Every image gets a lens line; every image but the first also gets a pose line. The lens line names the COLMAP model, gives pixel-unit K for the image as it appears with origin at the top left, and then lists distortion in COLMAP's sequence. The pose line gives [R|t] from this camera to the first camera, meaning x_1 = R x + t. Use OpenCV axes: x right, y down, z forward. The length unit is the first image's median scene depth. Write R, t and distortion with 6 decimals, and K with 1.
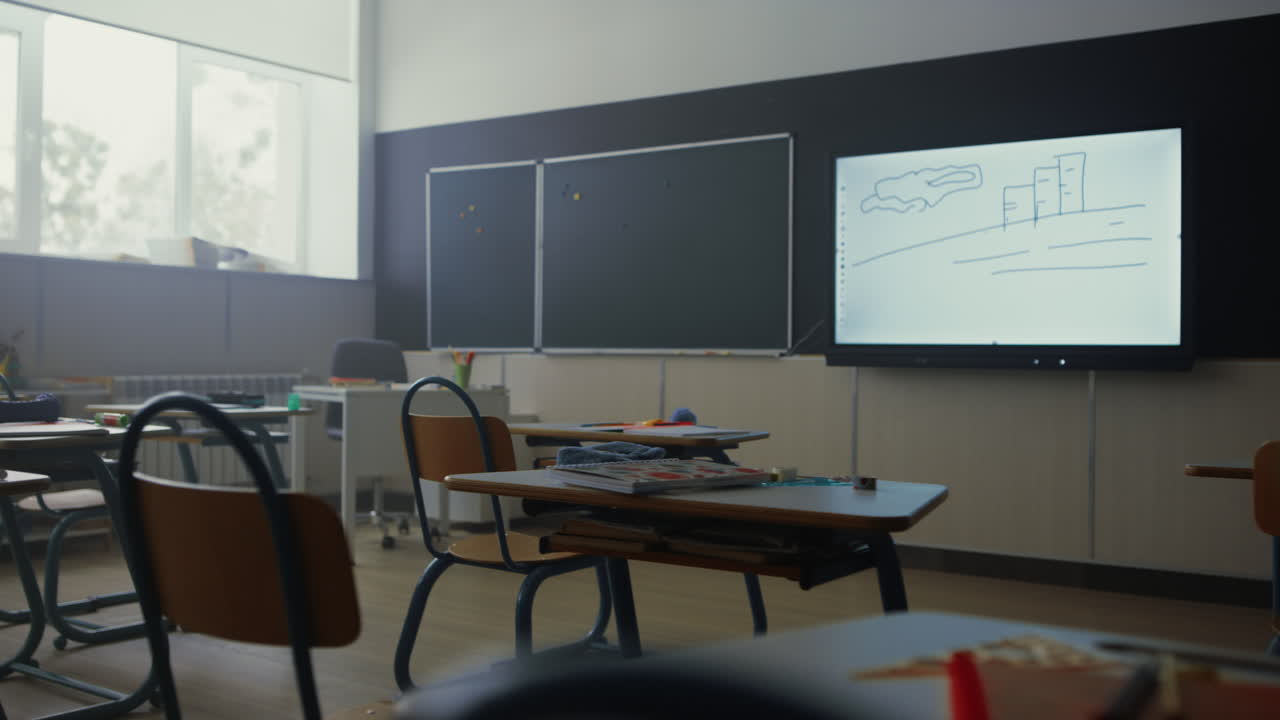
lens RADIAL K [[1154.6, 0, 640.0], [0, 1154.6, 360.0], [0, 0, 1]] dist [-0.062265, 0.027796]
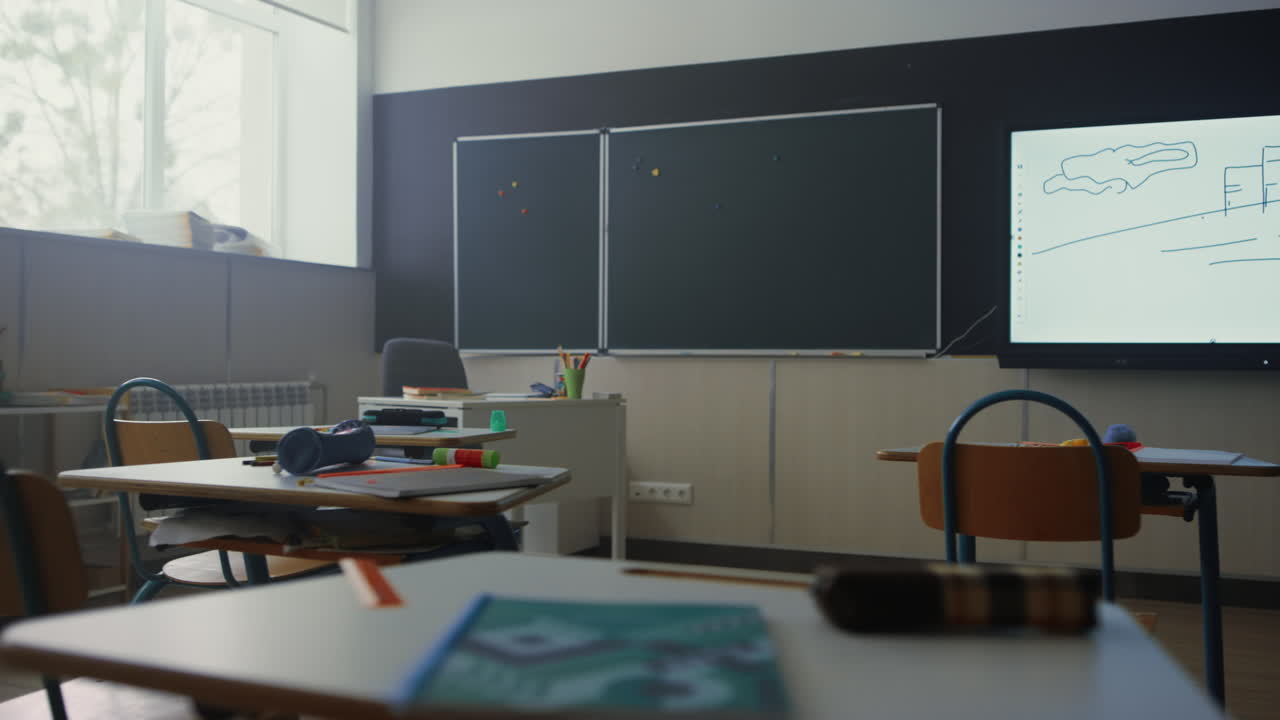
lens RADIAL K [[1154.6, 0, 640.0], [0, 1154.6, 360.0], [0, 0, 1]] dist [-0.062265, 0.027796]
pose [[0.983564, -0.004687, 0.180501, -0.251692], [0.004851, 0.999988, -0.000466, -0.001863], [-0.180496, 0.001334, 0.983575, 0.180493]]
